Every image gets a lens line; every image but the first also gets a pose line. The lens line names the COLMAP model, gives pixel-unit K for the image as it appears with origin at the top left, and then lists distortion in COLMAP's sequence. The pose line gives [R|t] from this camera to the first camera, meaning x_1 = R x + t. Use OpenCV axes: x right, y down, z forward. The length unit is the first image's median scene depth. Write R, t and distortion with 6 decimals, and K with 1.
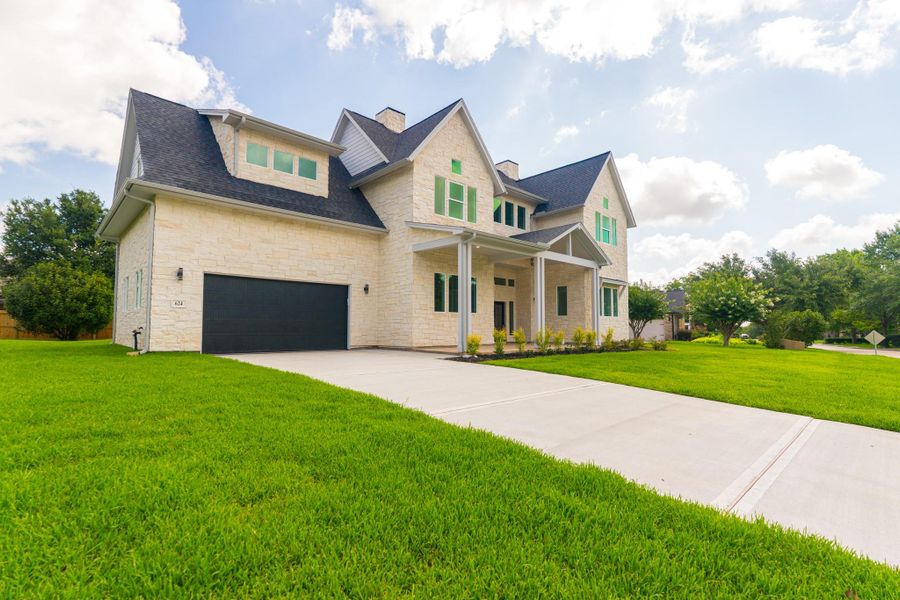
lens RADIAL K [[424.3, 0, 450.0], [0, 424.3, 300.1], [0, 0, 1]] dist [0.002473, 0.000245]
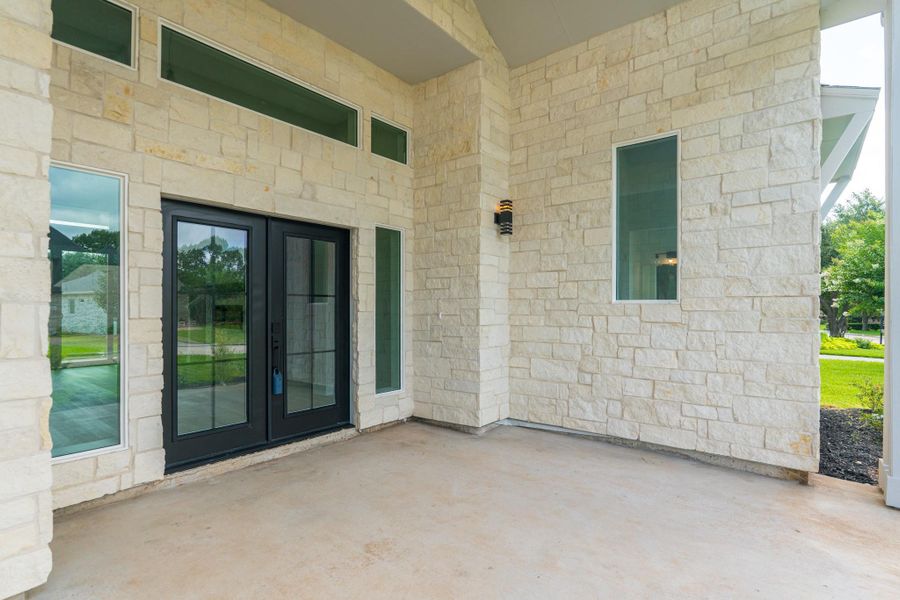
lens RADIAL K [[424.3, 0, 450.9], [0, 424.3, 304.8], [0, 0, 1]] dist [0.002473, 0.000245]
pose [[0.993964, 0.010562, 0.109201, 0.220806], [-0.016635, 0.998356, 0.054853, 0.040922], [-0.108442, -0.056338, 0.992505, 1.130389]]
